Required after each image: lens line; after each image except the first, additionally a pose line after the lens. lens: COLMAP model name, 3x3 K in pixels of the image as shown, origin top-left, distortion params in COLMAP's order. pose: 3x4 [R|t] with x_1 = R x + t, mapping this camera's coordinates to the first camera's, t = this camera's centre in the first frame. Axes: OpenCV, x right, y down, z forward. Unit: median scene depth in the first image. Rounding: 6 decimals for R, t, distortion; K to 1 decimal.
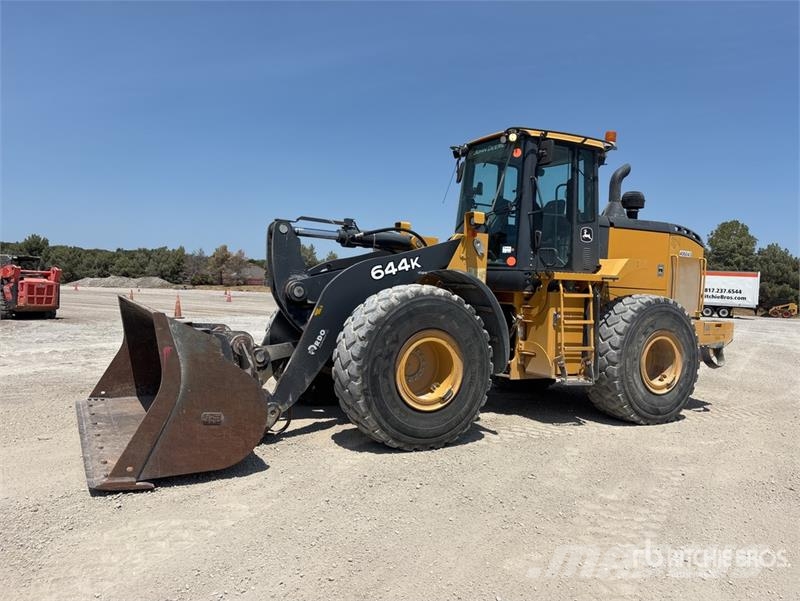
lens RADIAL K [[586.3, 0, 400.0], [0, 586.3, 300.5], [0, 0, 1]] dist [-0.024656, -0.001815]
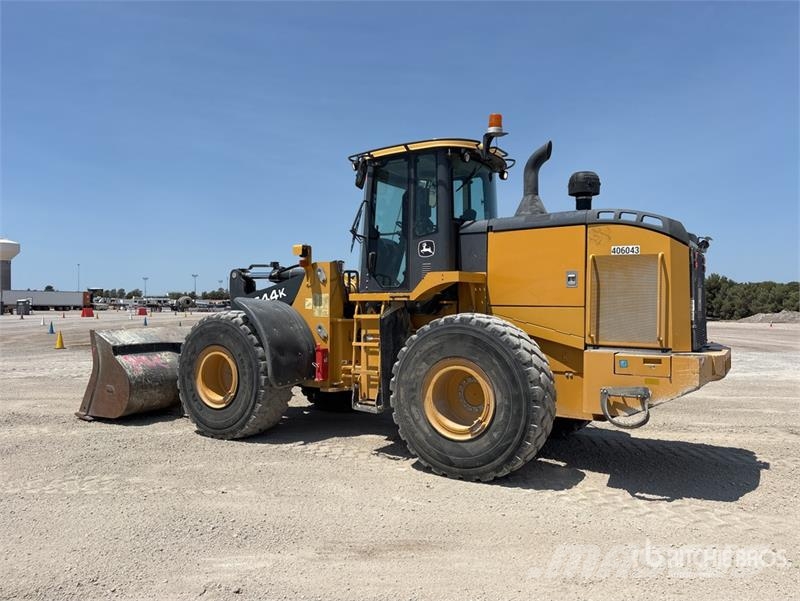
lens RADIAL K [[586.3, 0, 400.0], [0, 586.3, 300.5], [0, 0, 1]] dist [-0.024656, -0.001815]
pose [[0.547194, -0.047327, -0.835667, 1.113613], [-0.005396, 0.998180, -0.060064, 0.021861], [0.836989, 0.037376, 0.545942, 0.517086]]
